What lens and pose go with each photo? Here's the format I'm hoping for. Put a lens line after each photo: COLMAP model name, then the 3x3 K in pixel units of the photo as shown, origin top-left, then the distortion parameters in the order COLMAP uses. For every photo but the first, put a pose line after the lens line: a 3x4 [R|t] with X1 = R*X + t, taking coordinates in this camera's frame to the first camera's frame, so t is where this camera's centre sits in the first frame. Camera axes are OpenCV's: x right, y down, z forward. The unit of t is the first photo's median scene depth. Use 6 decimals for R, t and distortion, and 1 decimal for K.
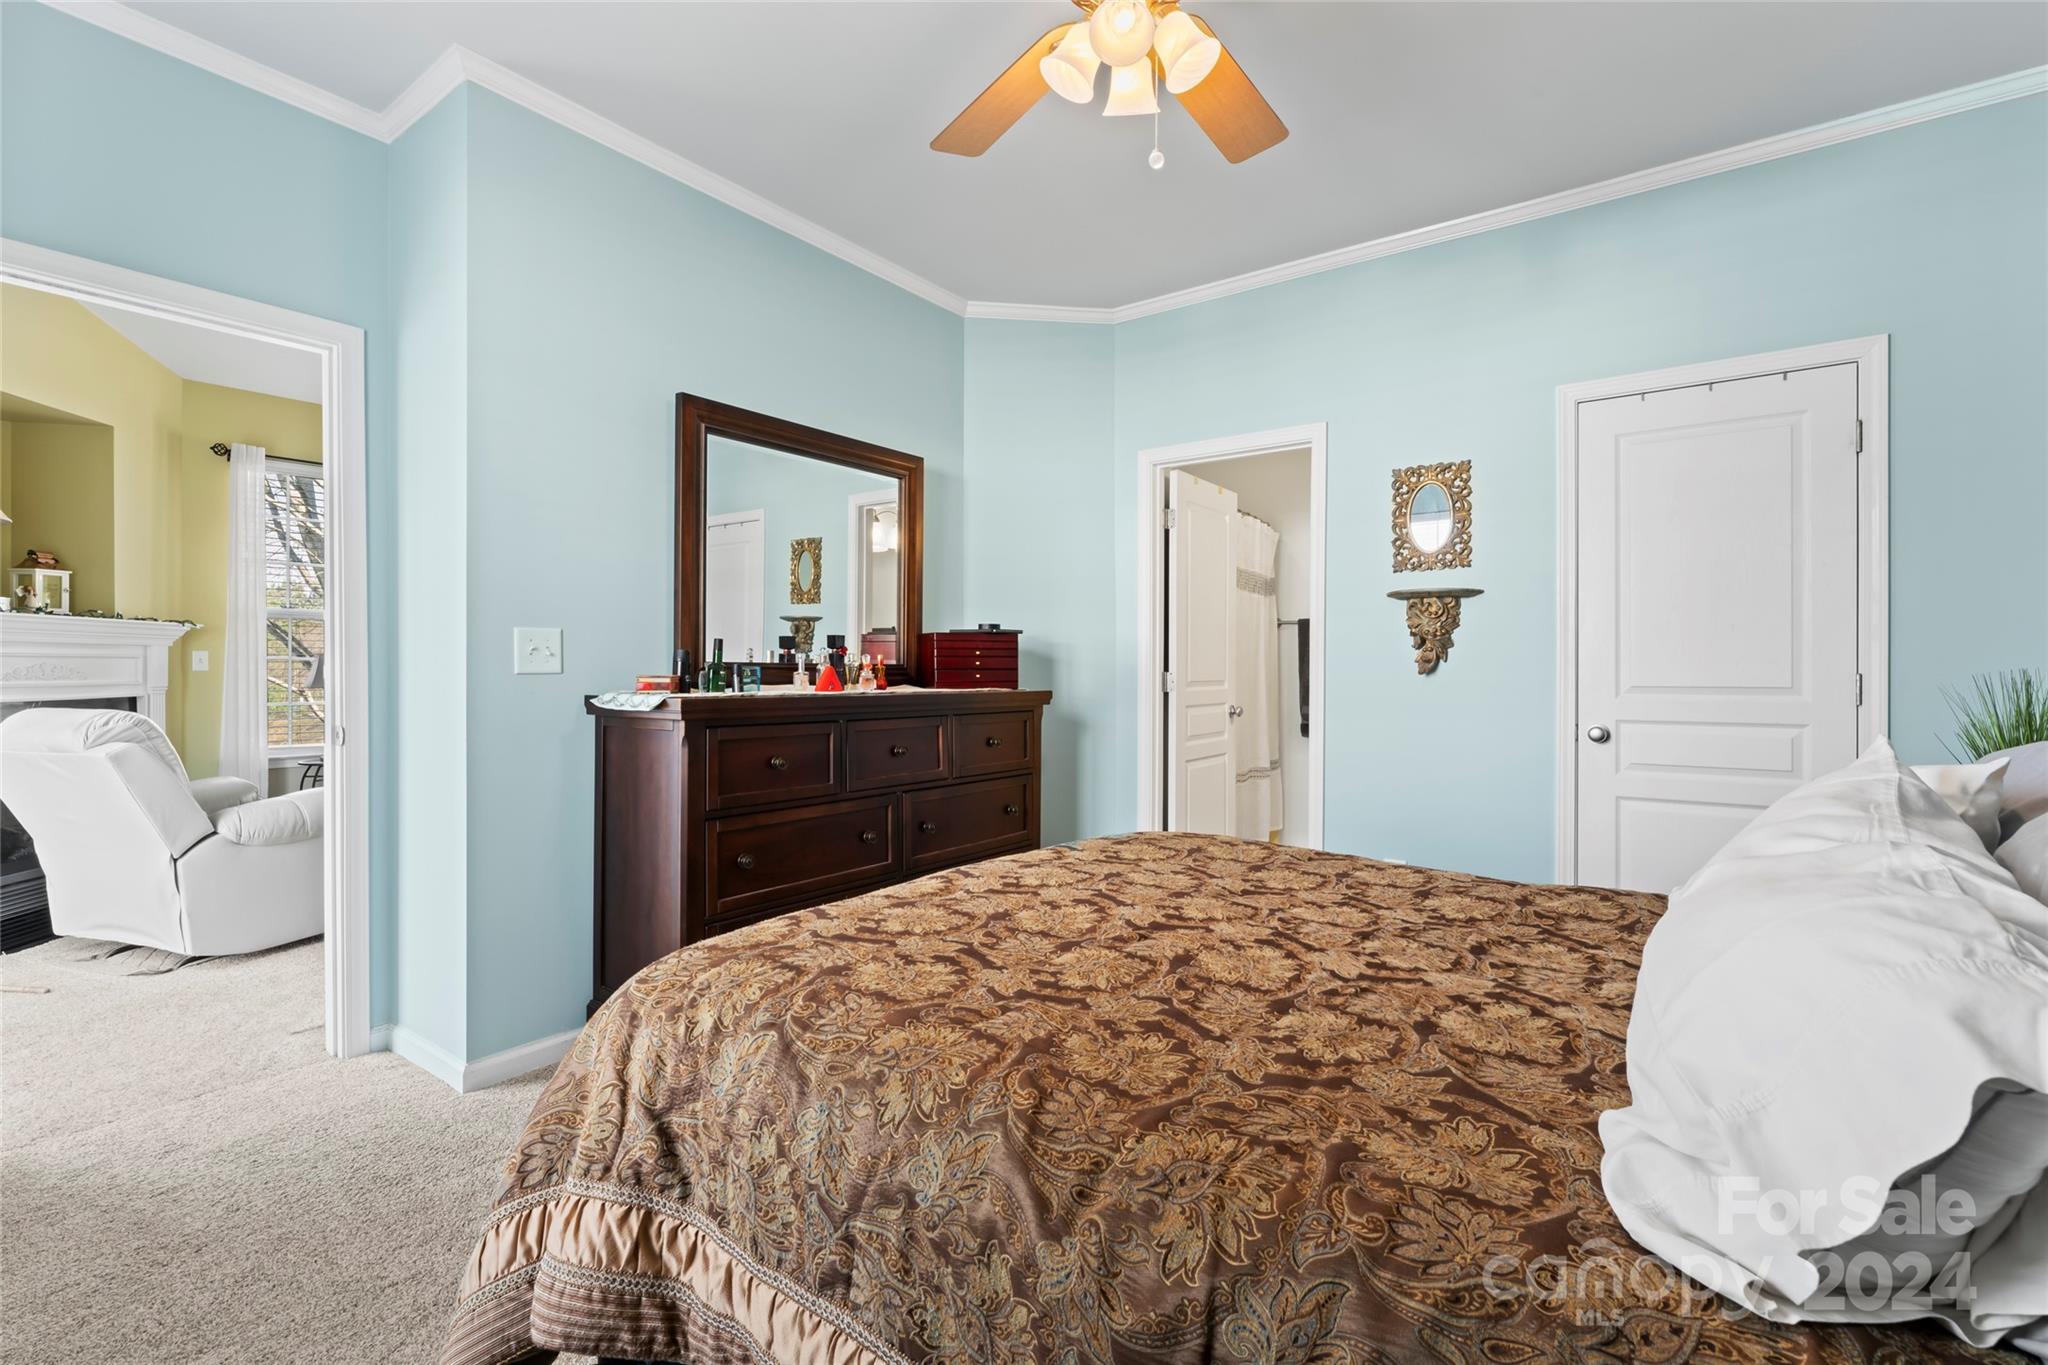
lens RADIAL K [[920.6, 0, 1024.1], [0, 920.6, 687.0], [0, 0, 1]] dist [-0.013193, -0.000265]
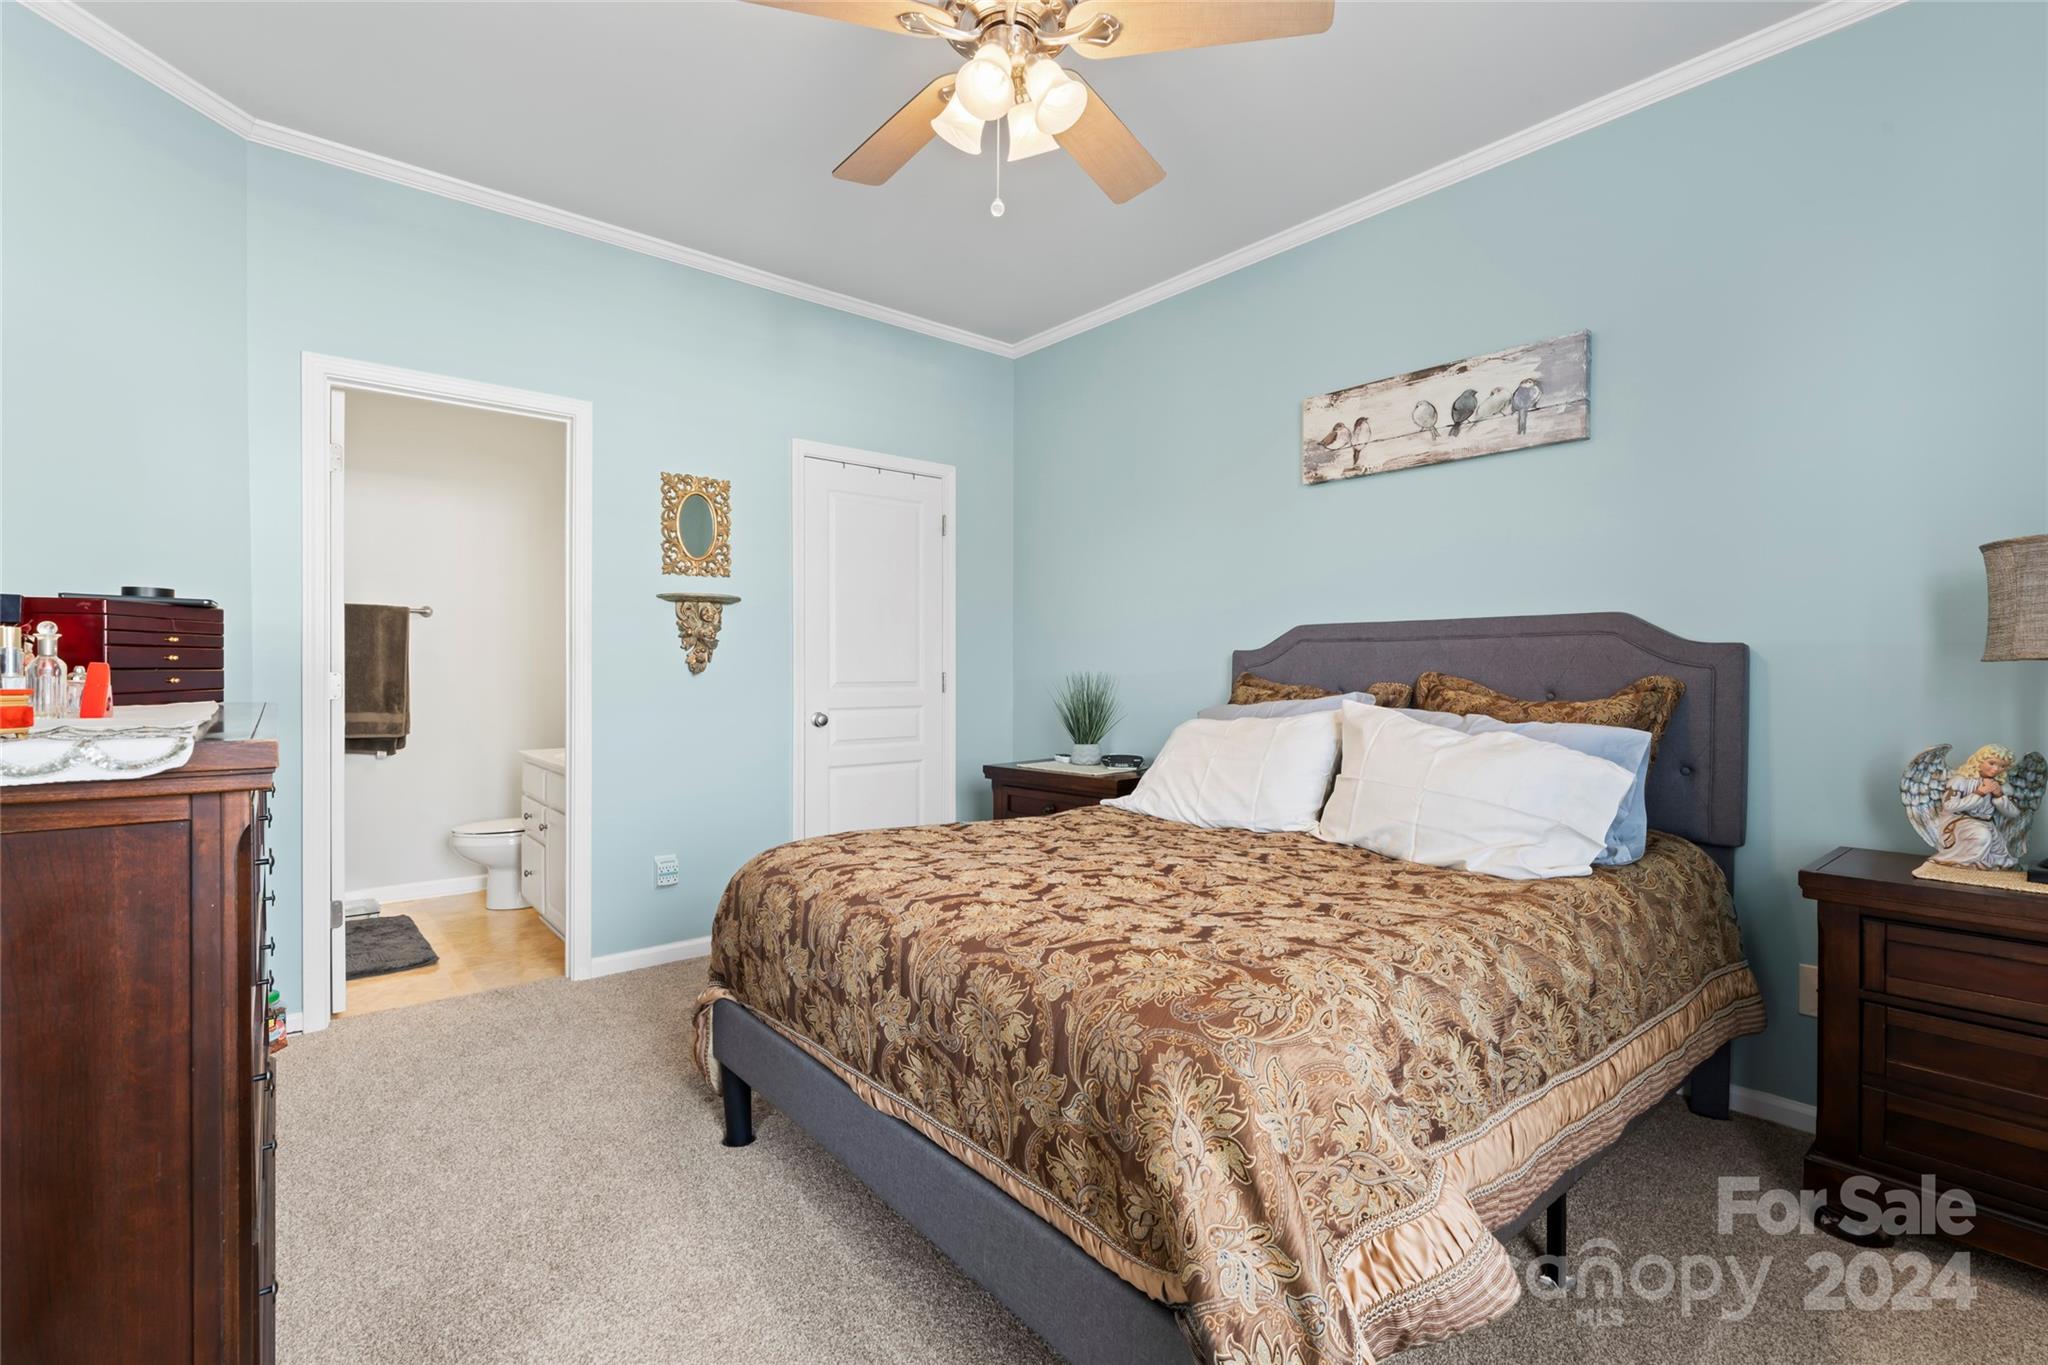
lens RADIAL K [[920.6, 0, 1026.0], [0, 920.6, 675.0], [0, 0, 1]] dist [-0.013193, -0.000265]
pose [[0.221246, -0.003585, 0.975211, -0.520044], [0.021255, 0.999773, -0.001147, -0.003452], [-0.974986, 0.020981, 0.221272, 0.405712]]
